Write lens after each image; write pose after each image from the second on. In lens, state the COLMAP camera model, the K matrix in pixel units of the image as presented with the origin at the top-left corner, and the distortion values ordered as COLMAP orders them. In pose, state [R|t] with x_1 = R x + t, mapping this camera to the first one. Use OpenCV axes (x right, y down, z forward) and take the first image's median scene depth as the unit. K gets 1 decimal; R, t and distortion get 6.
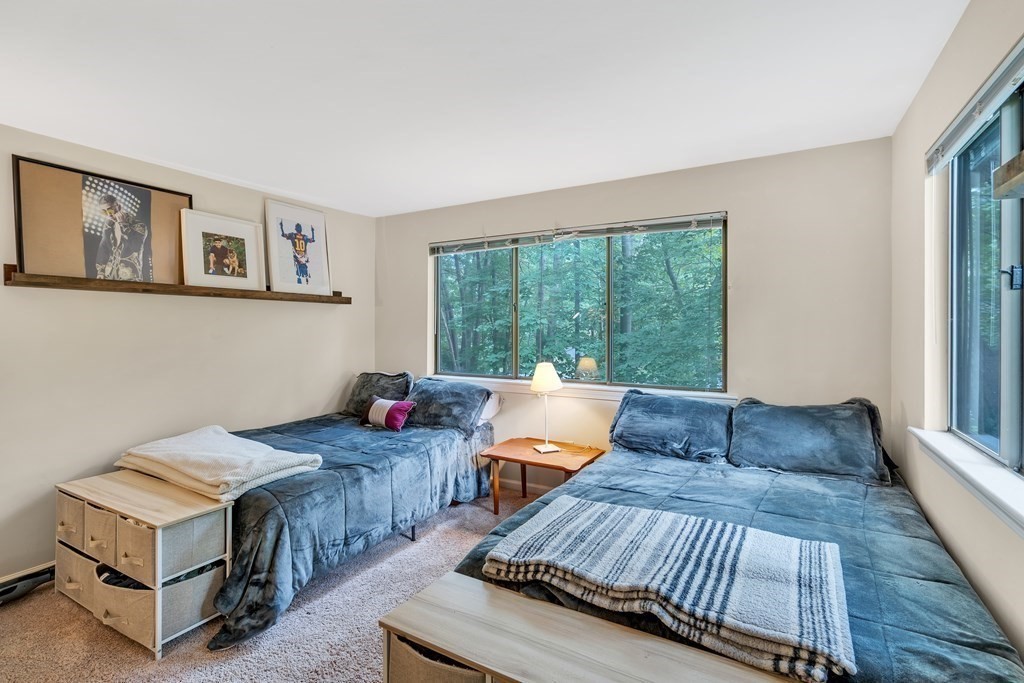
lens RADIAL K [[483.3, 0, 512.3], [0, 483.3, 328.2], [0, 0, 1]] dist [-0.000719, 0.000064]
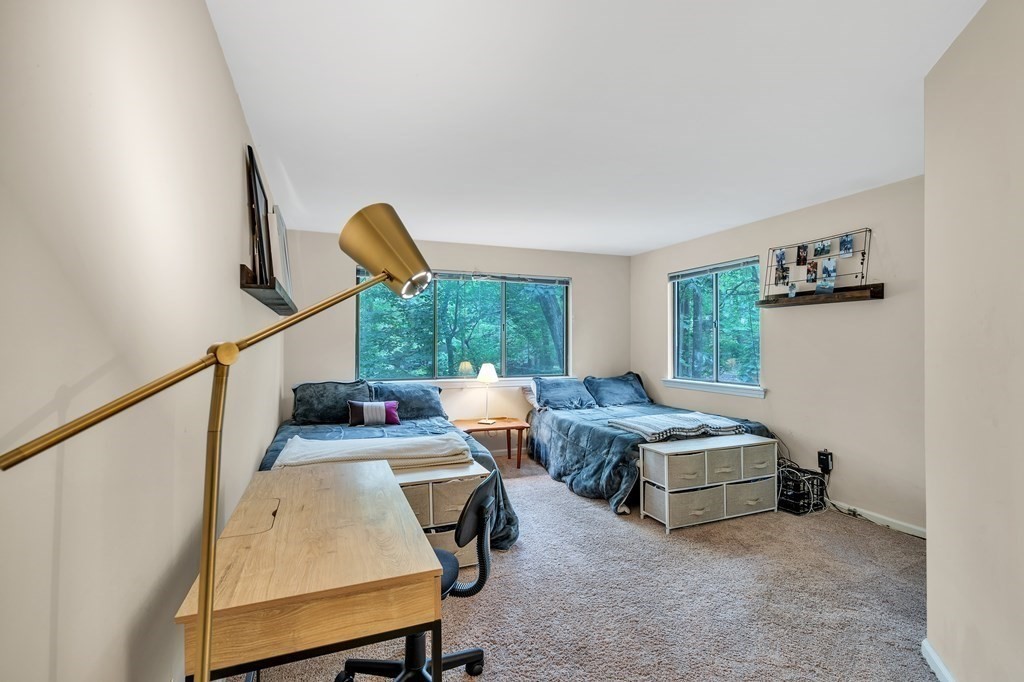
lens RADIAL K [[472.4, 0, 517.7], [0, 472.4, 342.9], [0, 0, 1]] dist [-0.003053, 0.000226]
pose [[0.619786, 0.001135, 0.784770, -1.084726], [0.005385, 0.999969, -0.005699, 0.017687], [-0.784752, 0.007758, 0.619761, 0.033911]]
